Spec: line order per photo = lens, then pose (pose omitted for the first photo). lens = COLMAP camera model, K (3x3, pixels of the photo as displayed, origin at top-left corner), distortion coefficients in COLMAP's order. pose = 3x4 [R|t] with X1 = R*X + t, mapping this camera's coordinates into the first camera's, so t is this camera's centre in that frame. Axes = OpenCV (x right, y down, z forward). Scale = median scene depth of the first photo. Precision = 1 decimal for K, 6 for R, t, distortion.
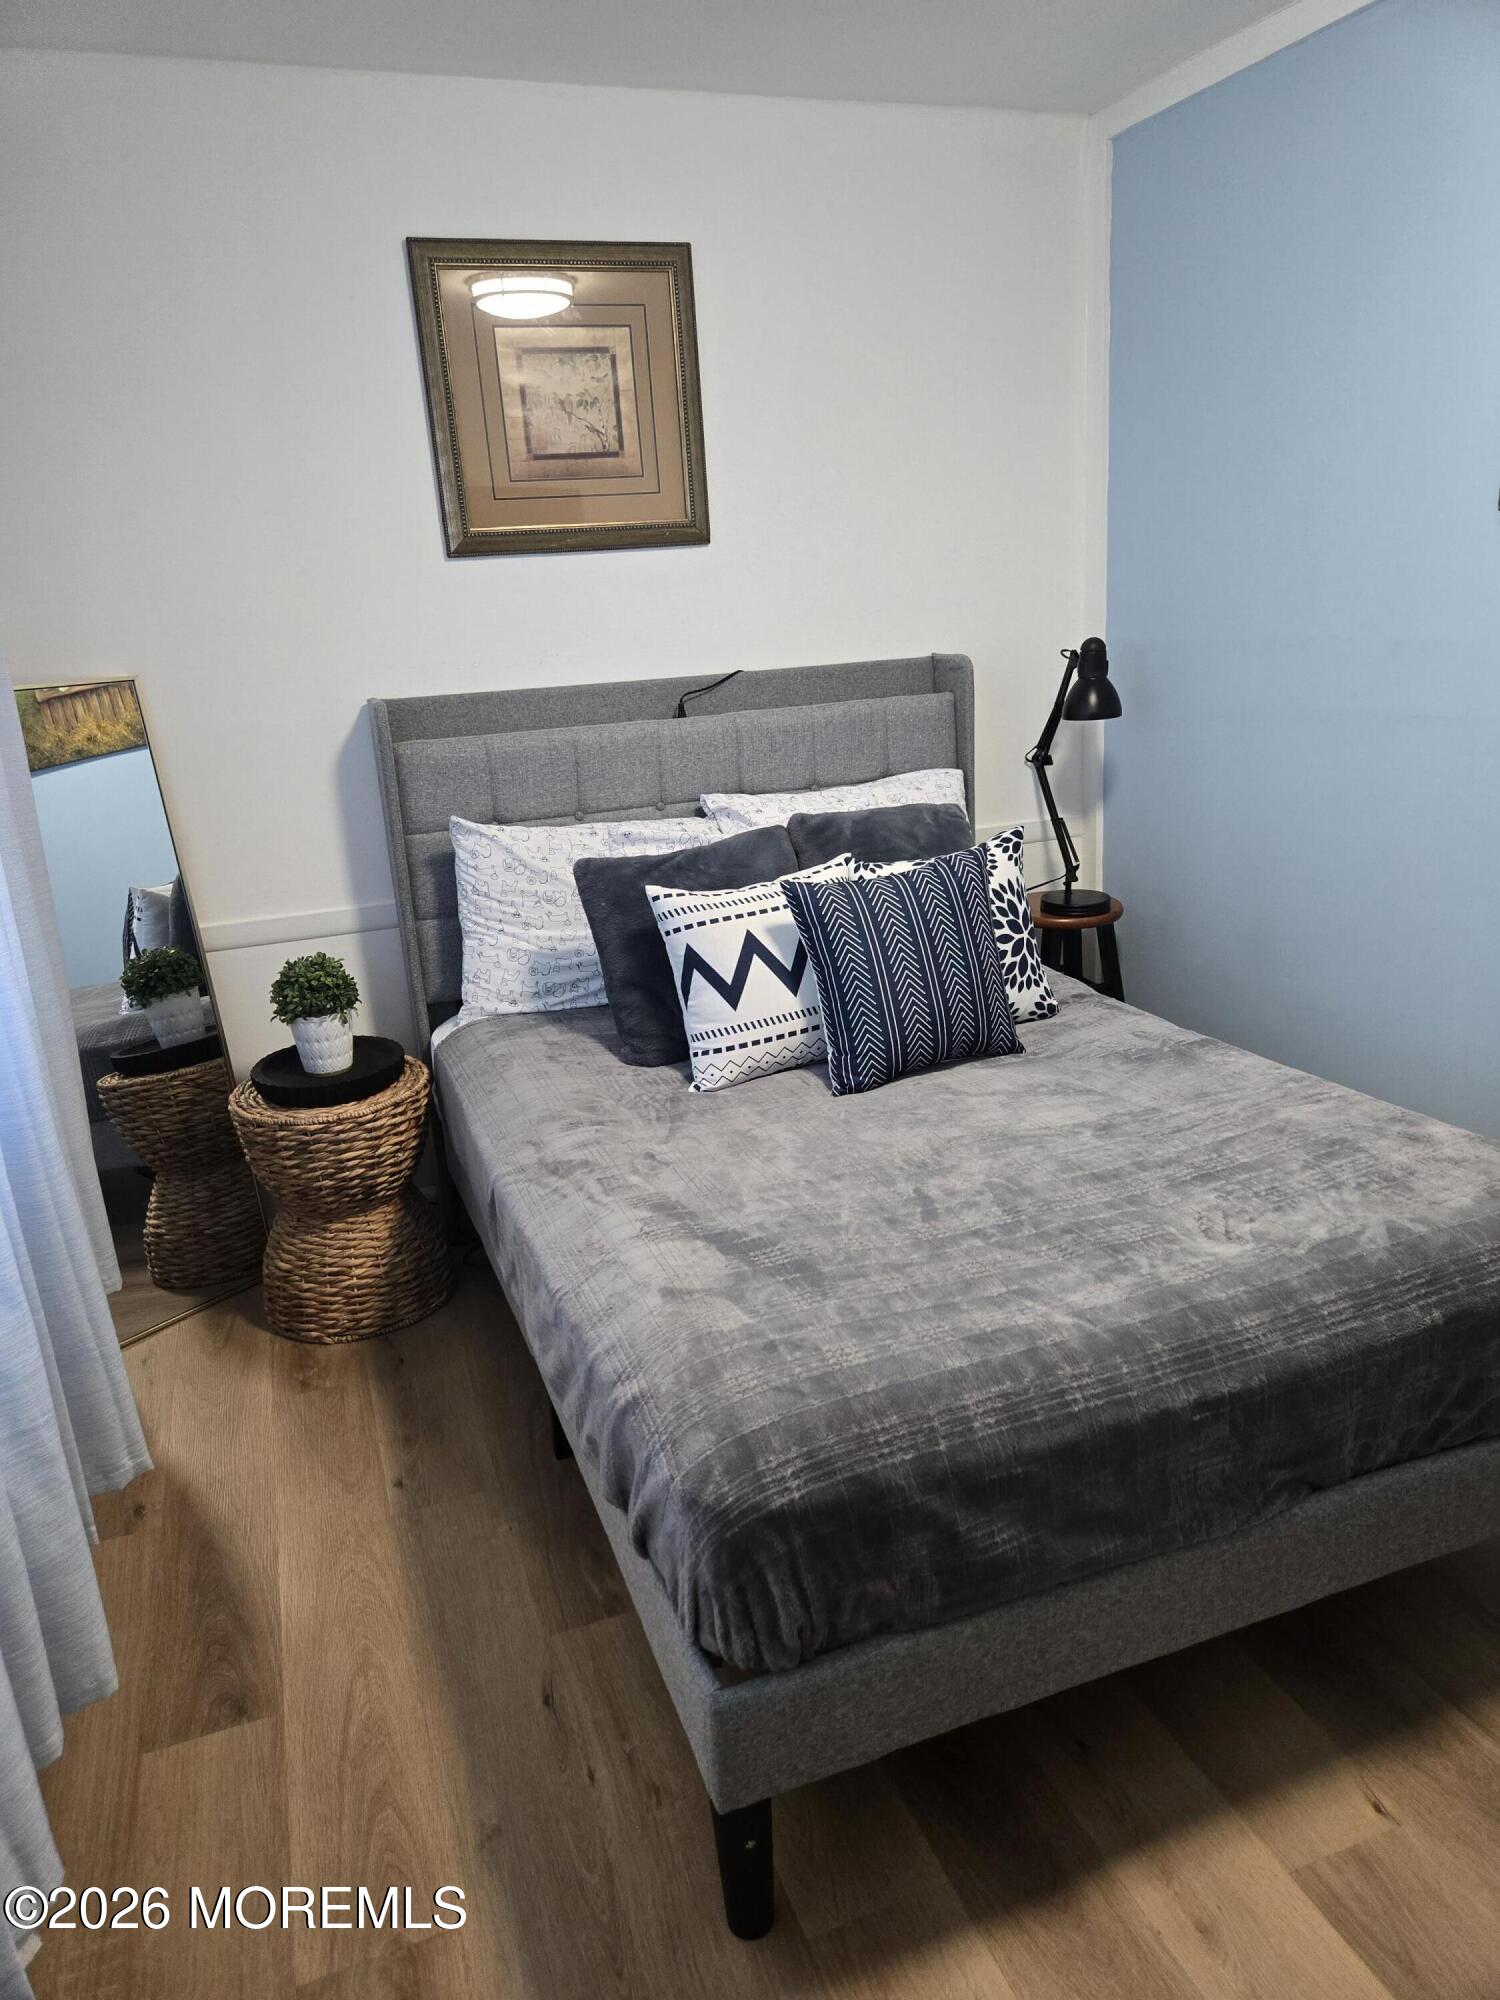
lens RADIAL K [[1358.1, 0, 749.9], [0, 1358.1, 1004.1], [0, 0, 1]] dist [0.064775, -0.058481]
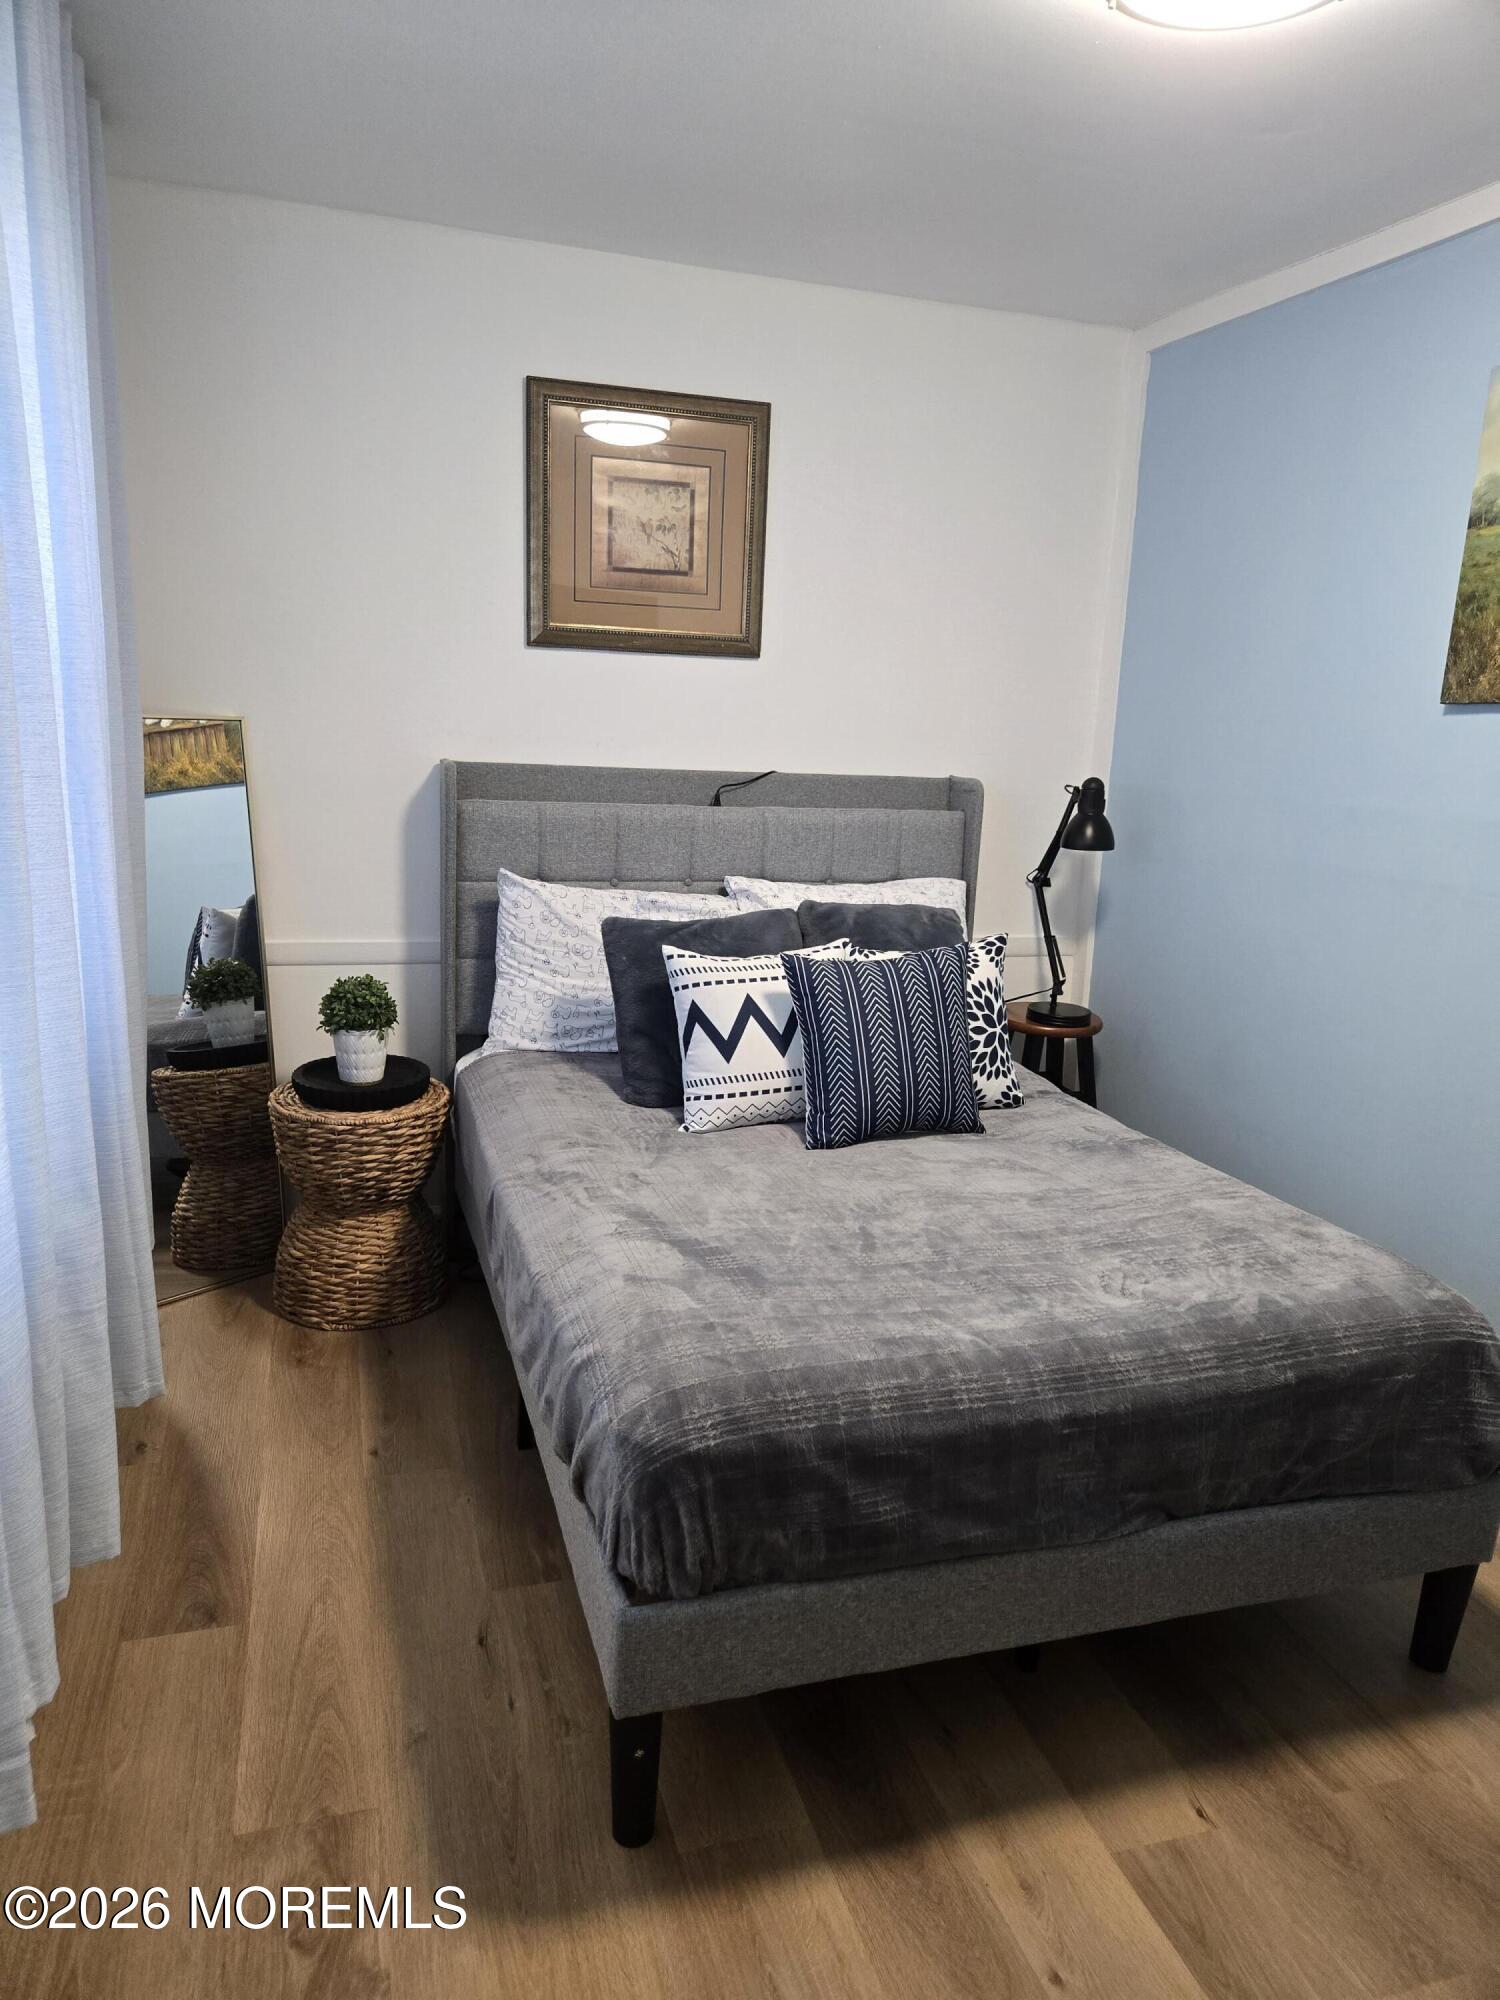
lens RADIAL K [[1358.1, 0, 750.3], [0, 1358.1, 993.5], [0, 0, 1]] dist [0.064775, -0.058481]
pose [[0.993279, 0.112651, -0.026586, 0.030614], [-0.114491, 0.989974, -0.082727, 0.038089], [0.017000, 0.085215, 0.996218, -0.119093]]
